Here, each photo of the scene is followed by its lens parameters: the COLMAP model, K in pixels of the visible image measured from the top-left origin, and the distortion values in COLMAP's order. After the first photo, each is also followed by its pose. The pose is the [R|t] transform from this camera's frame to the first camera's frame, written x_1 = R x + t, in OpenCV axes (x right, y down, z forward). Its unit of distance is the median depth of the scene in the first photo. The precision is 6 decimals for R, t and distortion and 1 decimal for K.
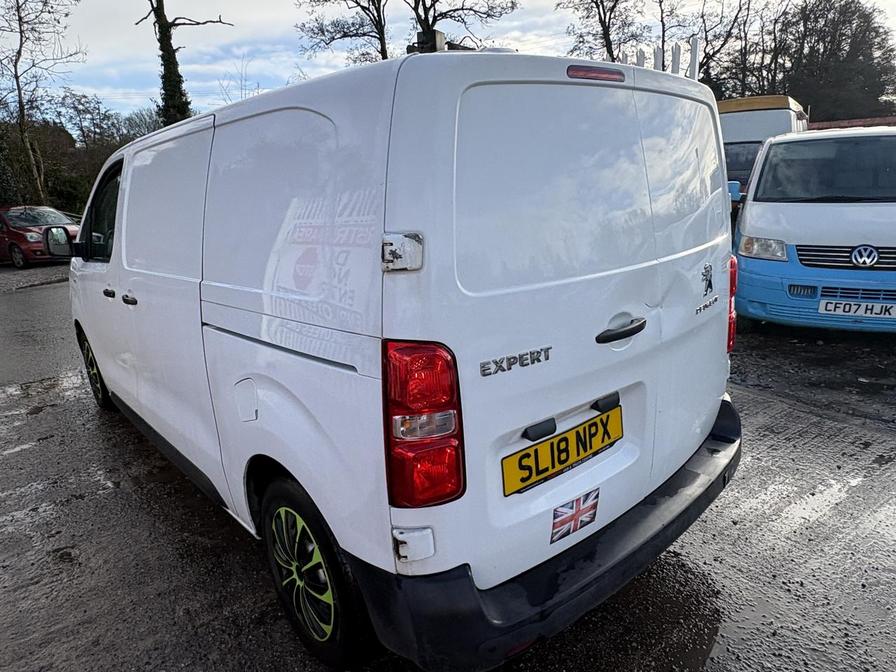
lens RADIAL K [[573.5, 0, 448.0], [0, 573.5, 336.0], [0, 0, 1]] dist [0.001506, -0.000244]
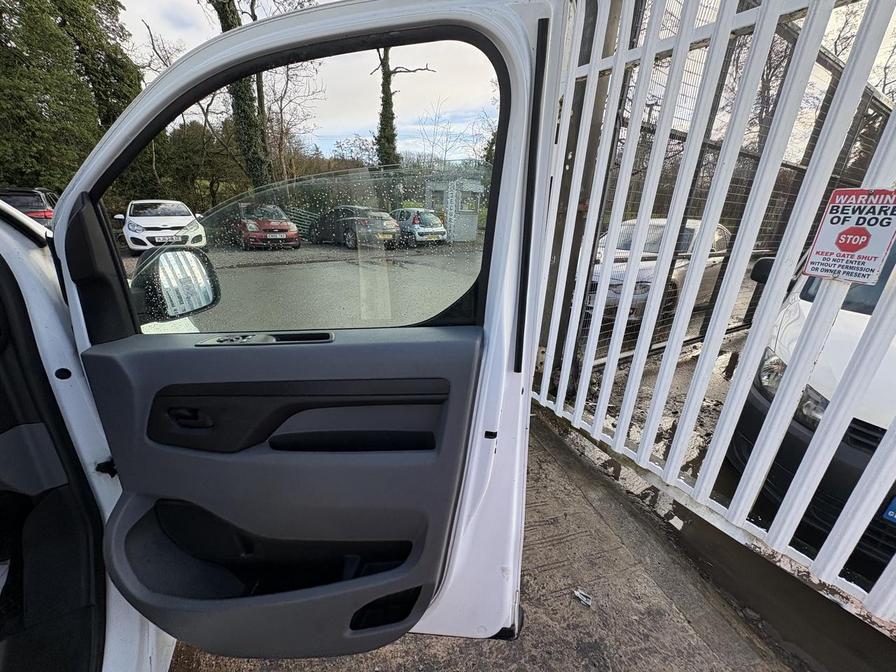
lens RADIAL K [[352.3, 0, 448.0], [0, 352.3, 336.0], [0, 0, 1]] dist [-0.000819, -0.000086]
pose [[0.929978, 0.194890, -0.311702, 0.054231], [-0.166803, 0.979303, 0.114638, -0.644708], [0.327593, -0.054618, 0.943239, 2.446804]]
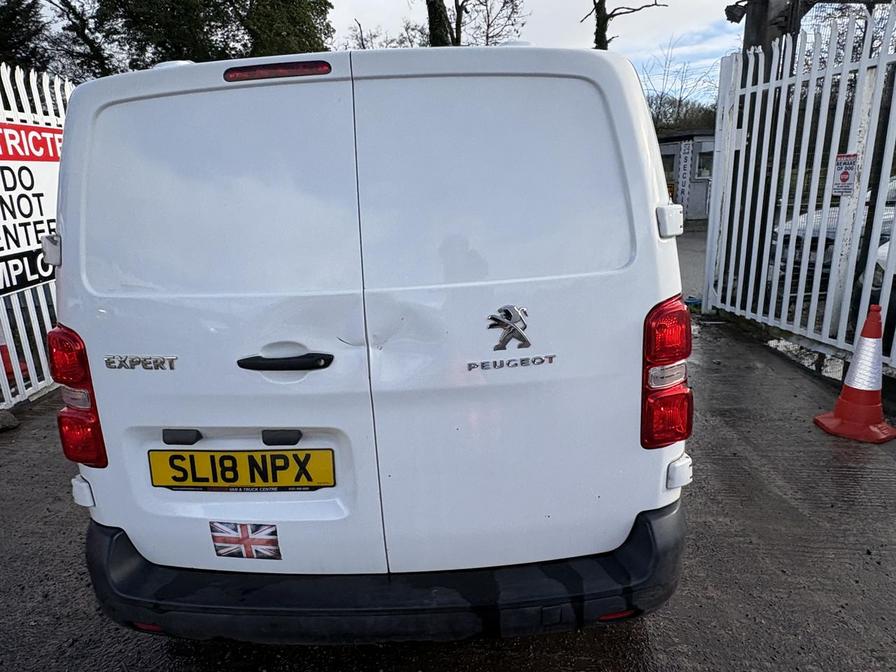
lens RADIAL K [[576.2, 0, 448.0], [0, 576.2, 336.0], [0, 0, 1]] dist [0.000893, -0.000380]
pose [[0.728081, 0.185514, -0.659911, 1.027891], [-0.168421, 0.981586, 0.090125, -0.164514], [0.664479, 0.045524, 0.745919, 0.485971]]
